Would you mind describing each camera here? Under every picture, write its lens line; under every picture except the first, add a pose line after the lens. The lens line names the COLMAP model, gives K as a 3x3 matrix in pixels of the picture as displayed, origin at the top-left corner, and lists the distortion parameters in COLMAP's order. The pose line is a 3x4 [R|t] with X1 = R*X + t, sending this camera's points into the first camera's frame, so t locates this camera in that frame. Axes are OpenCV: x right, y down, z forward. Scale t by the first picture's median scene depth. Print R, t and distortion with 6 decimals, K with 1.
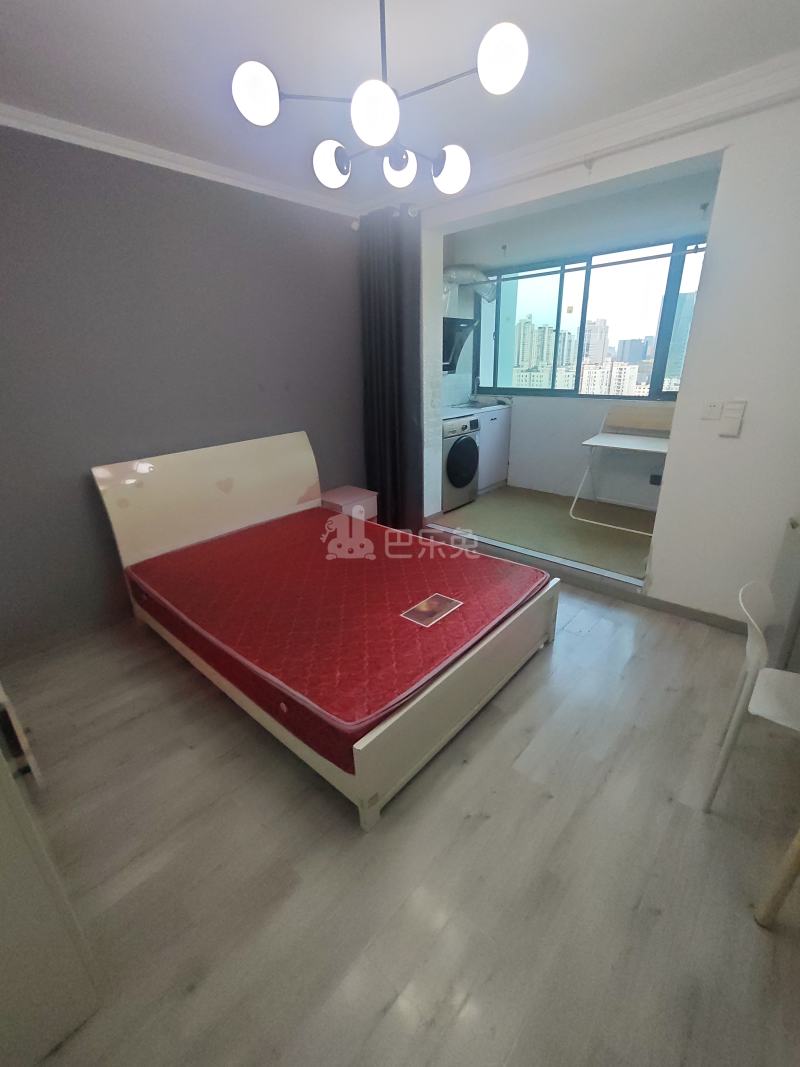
lens RADIAL K [[456.4, 0, 400.7], [0, 456.4, 540.4], [0, 0, 1]] dist [-0.002479, 0.000180]
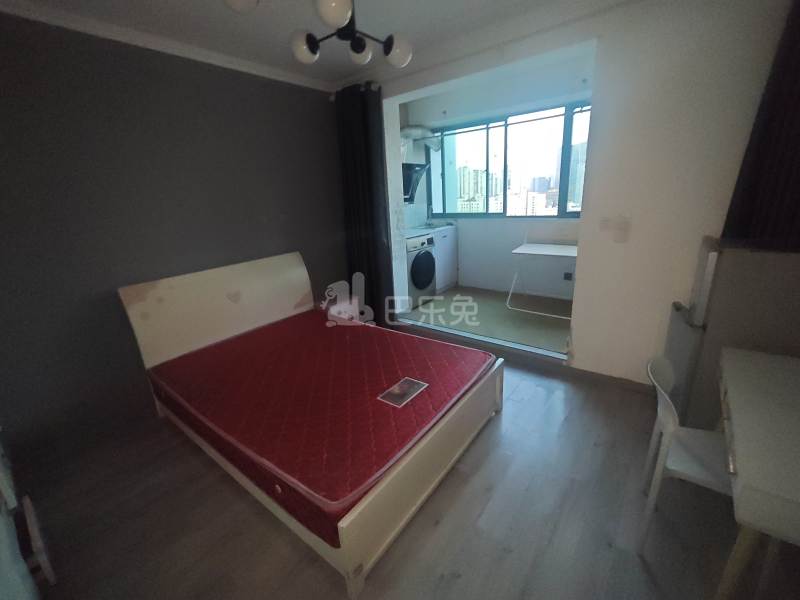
lens RADIAL K [[344.2, 0, 400.0], [0, 344.2, 300.0], [0, 0, 1]] dist [-0.002421, 0.000479]
pose [[0.997239, -0.047724, 0.056894, 0.012323], [0.052221, 0.995396, -0.080367, -0.012243], [-0.052796, 0.083116, 0.995140, 0.040247]]
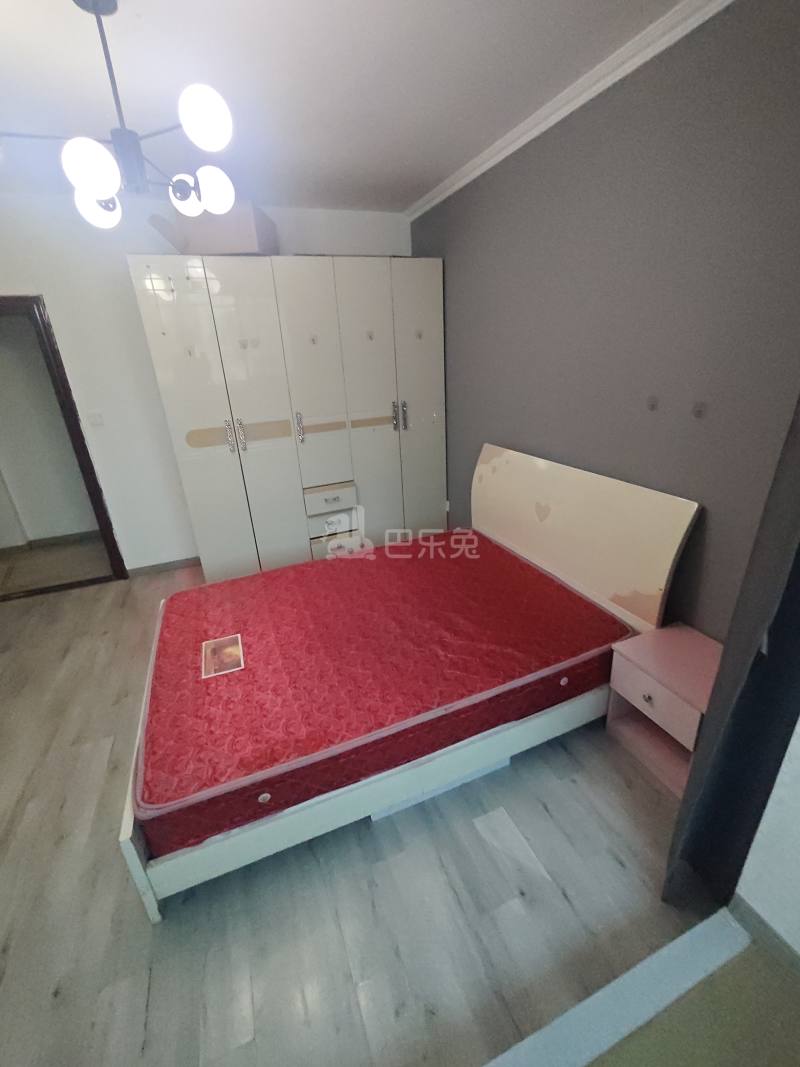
lens RADIAL K [[454.8, 0, 405.5], [0, 454.8, 533.5], [0, 0, 1]] dist [-0.004632, 0.000072]
pose [[-0.439870, 0.384888, -0.811404, 0.362992], [-0.274909, 0.802425, 0.529660, -0.413425], [0.854950, 0.456043, -0.247153, 0.931996]]
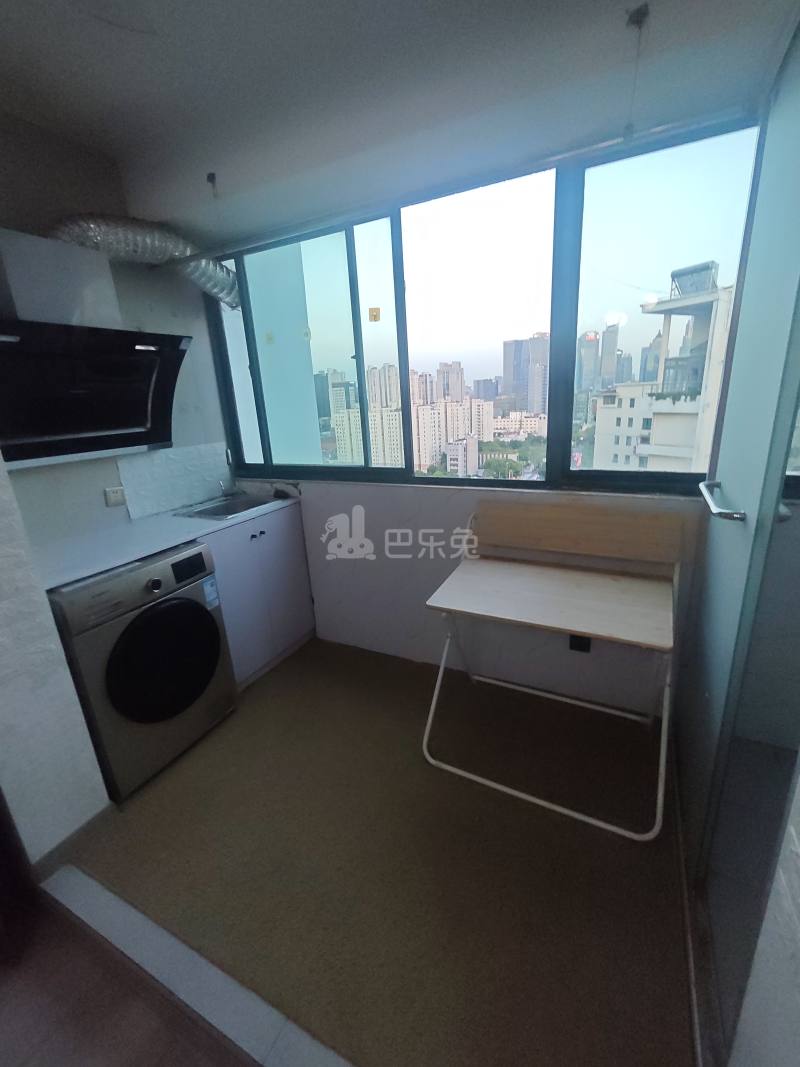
lens RADIAL K [[459.1, 0, 399.0], [0, 459.1, 537.3], [0, 0, 1]] dist [-0.002421, 0.000479]
pose [[0.966038, -0.101720, 0.237535, 0.323209], [0.122643, 0.989613, -0.074995, -0.288740], [-0.227439, 0.101580, 0.968480, 0.681399]]
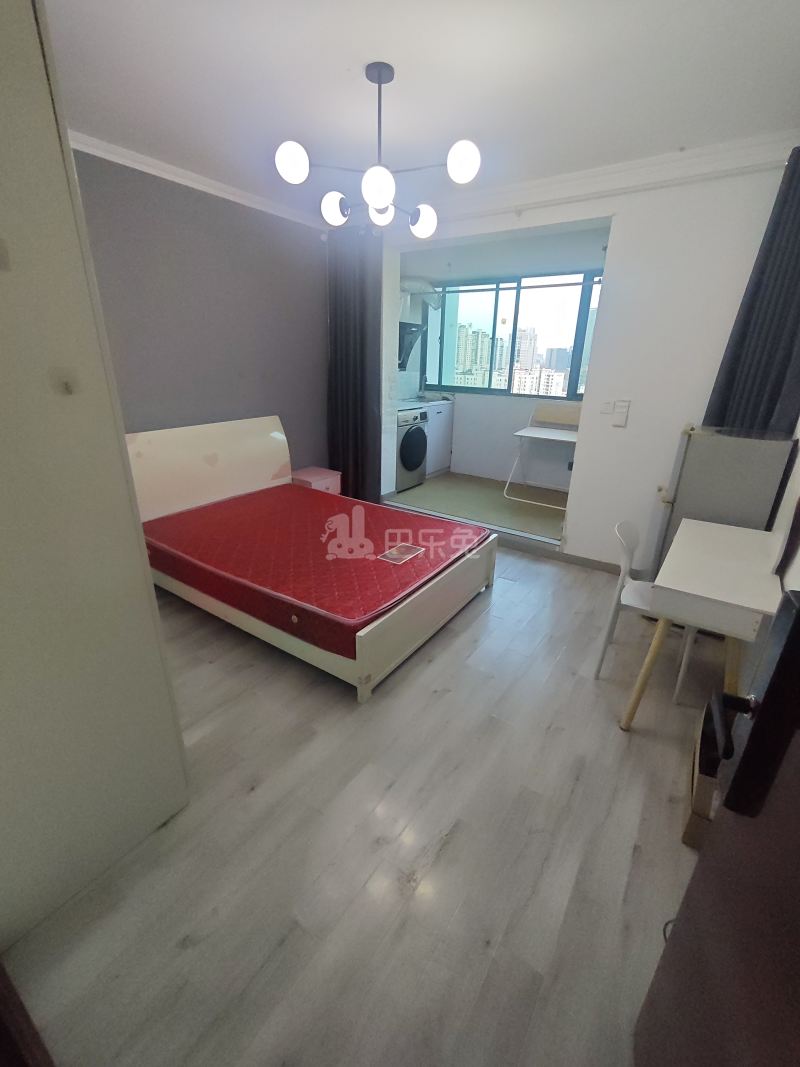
lens RADIAL K [[459.1, 0, 399.0], [0, 459.1, 537.3], [0, 0, 1]] dist [-0.002421, 0.000479]
pose [[0.991031, -0.000245, 0.133629, -0.069669], [0.000755, 0.999993, -0.003765, 0.070792], [-0.133627, 0.003832, 0.991024, -0.172492]]
